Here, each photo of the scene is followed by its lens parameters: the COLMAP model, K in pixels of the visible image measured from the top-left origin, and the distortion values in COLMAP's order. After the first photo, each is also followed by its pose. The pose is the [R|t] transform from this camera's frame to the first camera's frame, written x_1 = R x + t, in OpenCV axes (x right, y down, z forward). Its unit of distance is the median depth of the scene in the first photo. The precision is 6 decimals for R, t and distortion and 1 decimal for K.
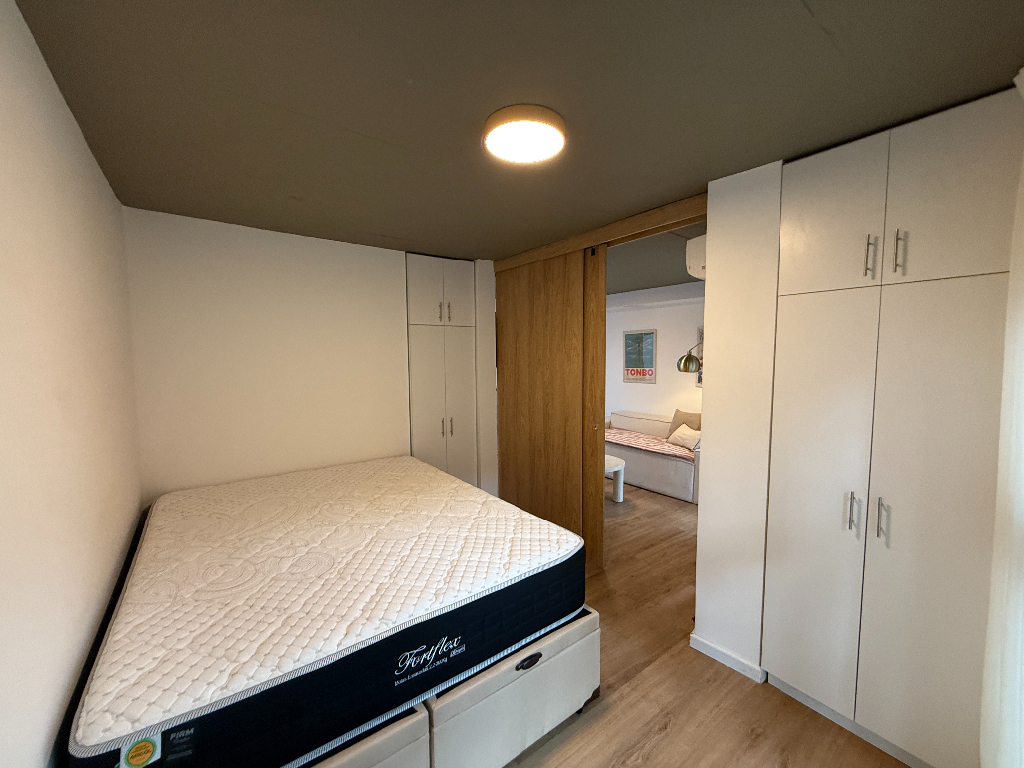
lens RADIAL K [[407.6, 0, 510.8], [0, 407.6, 390.2], [0, 0, 1]] dist [-0.002430, -0.000685]
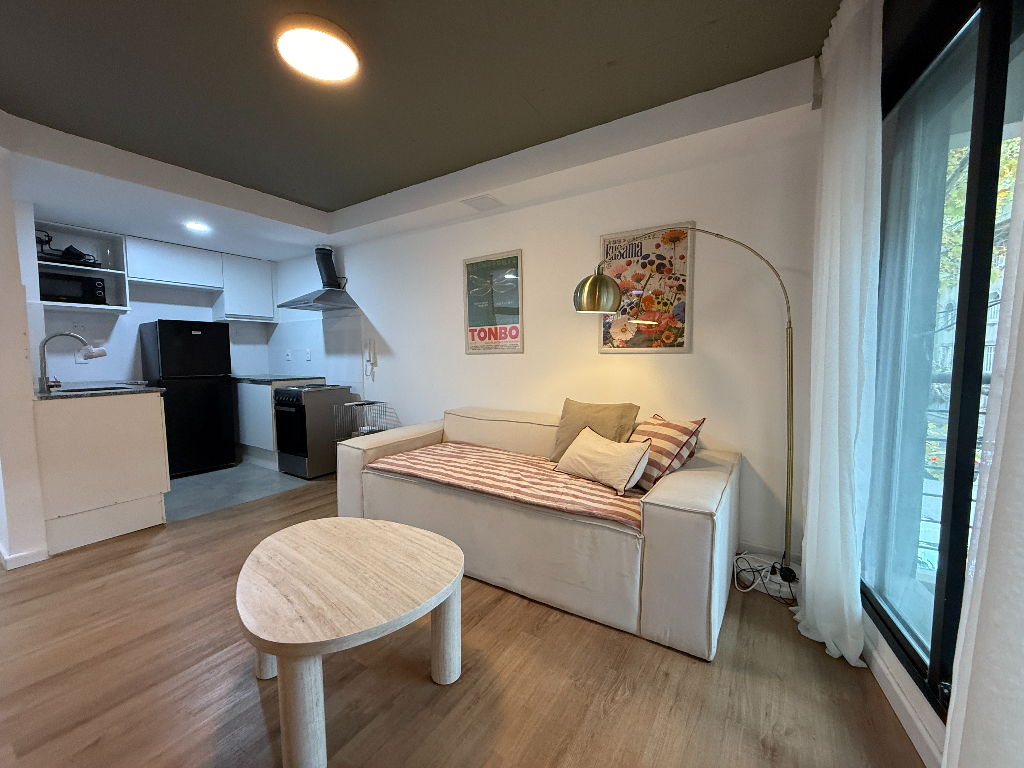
lens RADIAL K [[407.6, 0, 508.7], [0, 407.6, 382.7], [0, 0, 1]] dist [-0.006570, 0.000114]
pose [[0.941411, -0.026340, 0.336231, 0.173868], [0.033791, 0.999296, -0.016326, 0.033935], [-0.335564, 0.026731, 0.941638, 0.561424]]
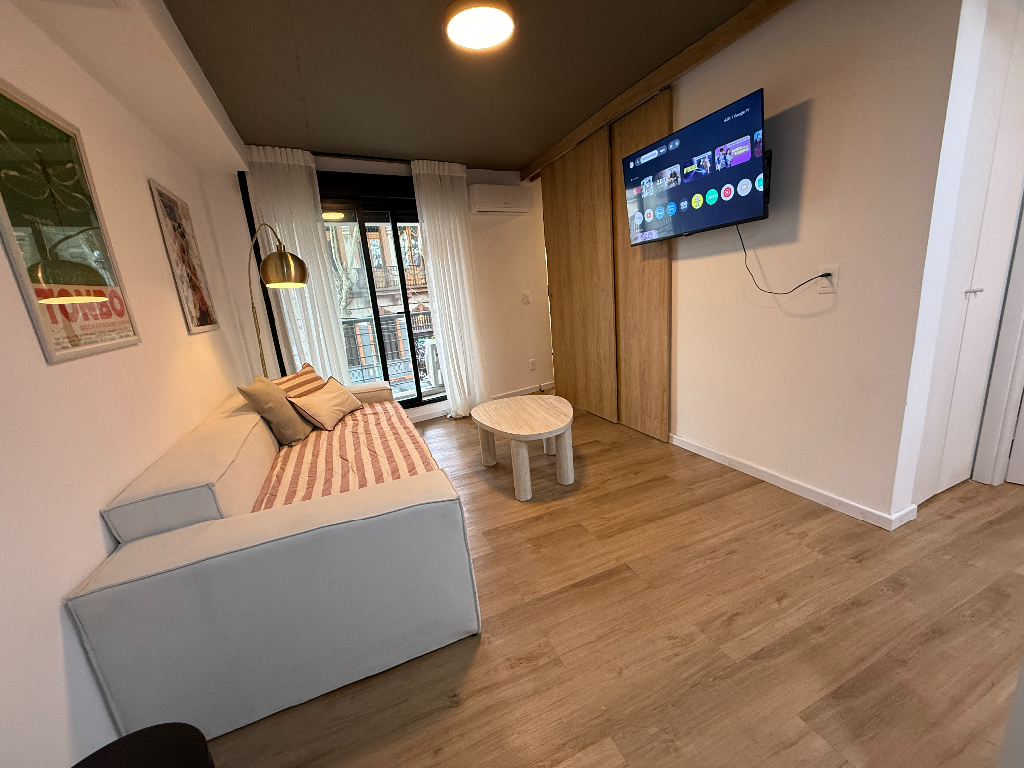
lens RADIAL K [[407.6, 0, 510.8], [0, 407.6, 390.2], [0, 0, 1]] dist [-0.002430, -0.000685]
pose [[-0.964332, 0.026625, 0.263354, 0.038602], [0.113048, 0.941053, 0.318808, -0.049821], [-0.239342, 0.337208, -0.910498, 1.327742]]
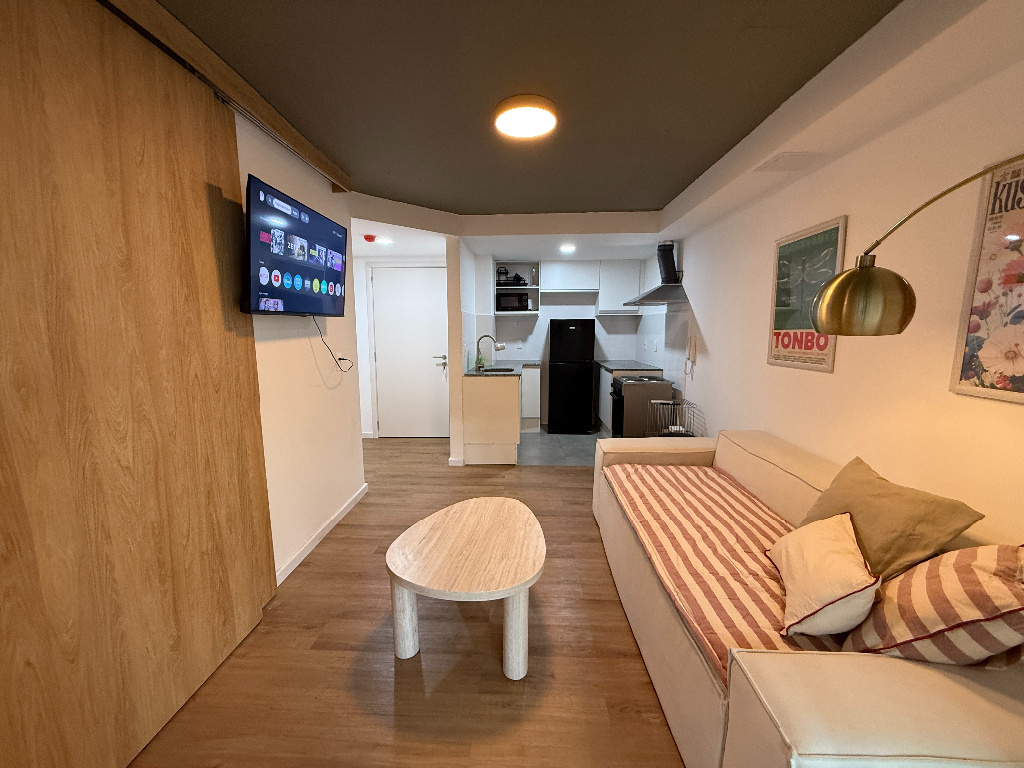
lens RADIAL K [[407.6, 0, 508.7], [0, 407.6, 382.7], [0, 0, 1]] dist [-0.006570, 0.000114]
pose [[0.769637, 0.086093, -0.632651, 0.399979], [-0.055349, 0.996134, 0.068224, -0.017145], [0.636078, -0.017491, 0.771426, 0.599615]]
